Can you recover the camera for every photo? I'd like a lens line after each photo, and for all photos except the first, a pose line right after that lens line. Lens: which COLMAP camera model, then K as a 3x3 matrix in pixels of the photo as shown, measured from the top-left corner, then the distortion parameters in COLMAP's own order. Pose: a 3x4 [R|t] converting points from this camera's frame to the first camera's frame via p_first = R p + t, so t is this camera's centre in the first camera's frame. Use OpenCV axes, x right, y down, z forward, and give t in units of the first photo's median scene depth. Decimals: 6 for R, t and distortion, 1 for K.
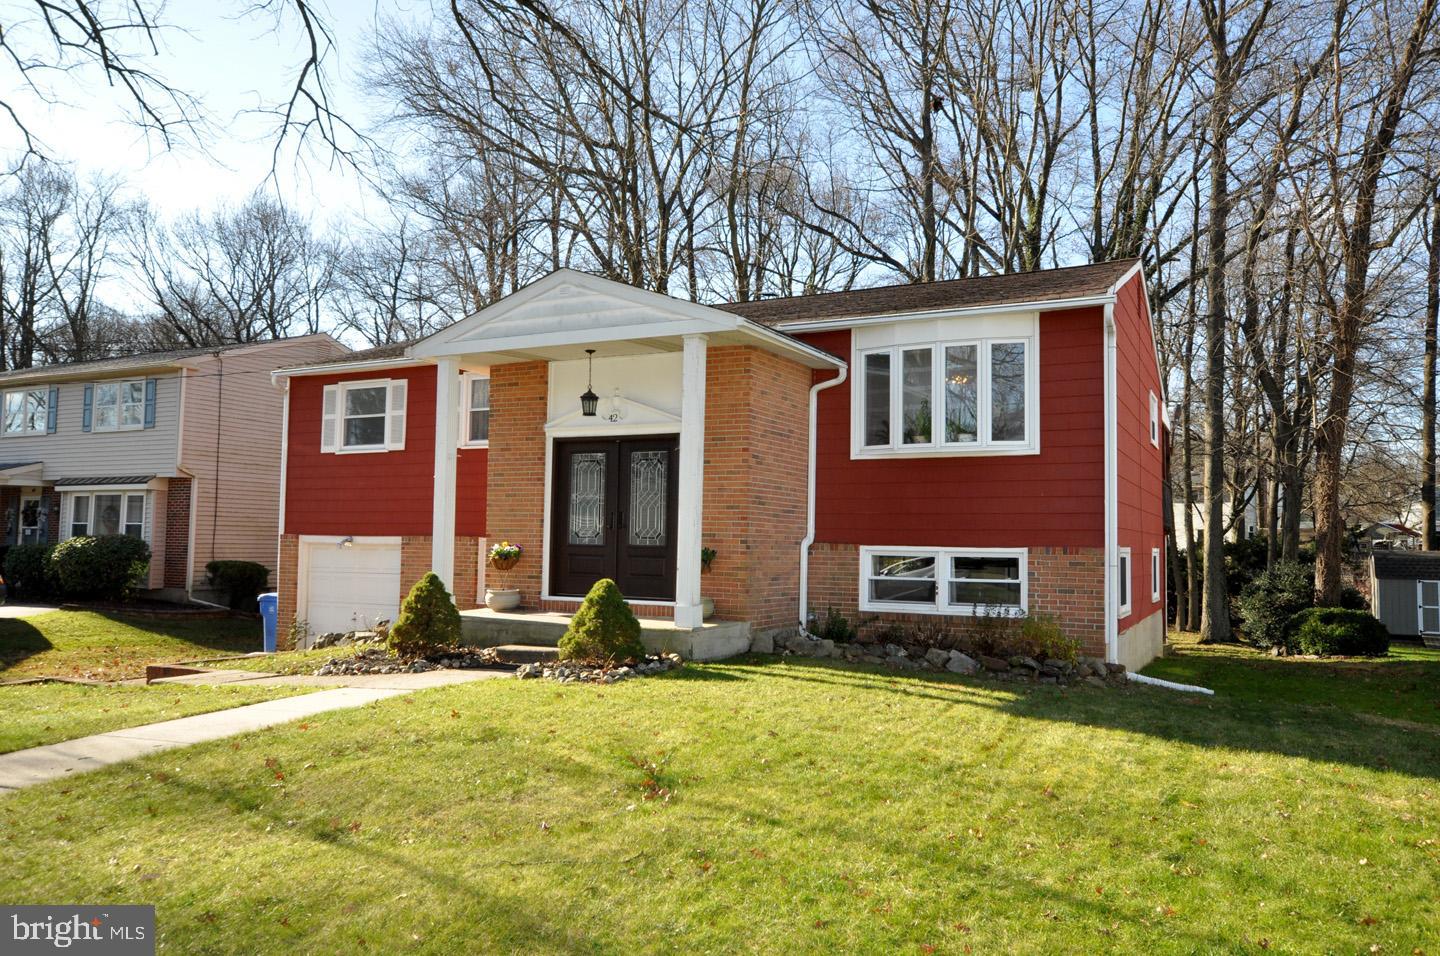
lens RADIAL K [[872.3, 0, 720.0], [0, 872.3, 478.0], [0, 0, 1]] dist [0.002986, 0.000408]
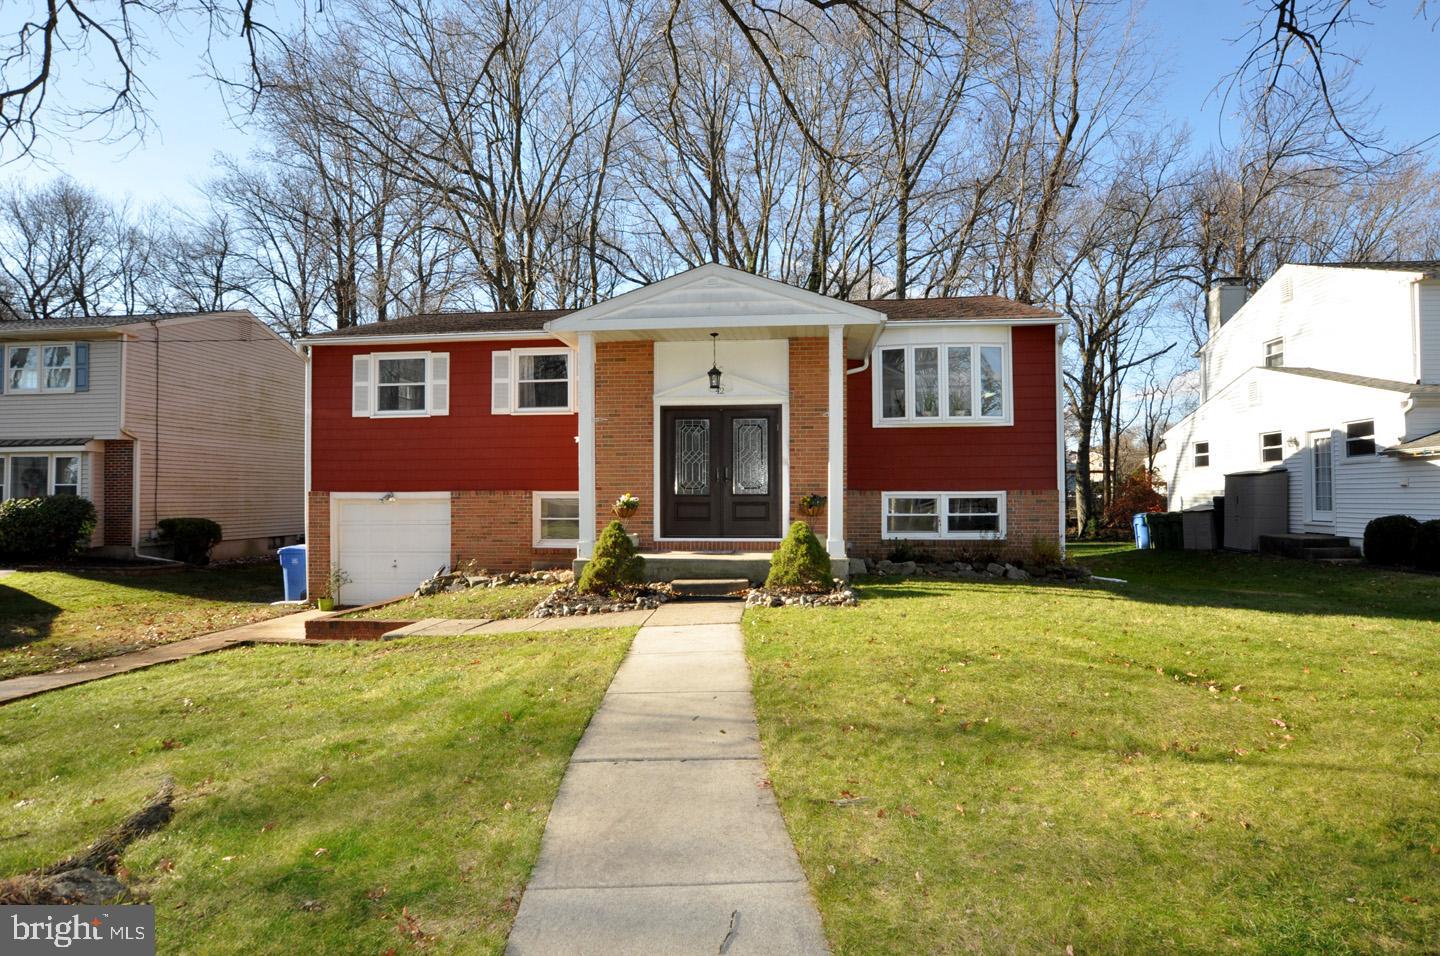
lens RADIAL K [[636.5, 0, 720.0], [0, 636.5, 478.0], [0, 0, 1]] dist [-0.015249, 0.000701]
pose [[0.949938, -0.011153, 0.312238, -0.382601], [-0.004841, 0.998717, 0.050400, 0.007749], [-0.312400, -0.049389, 0.948666, 0.141968]]
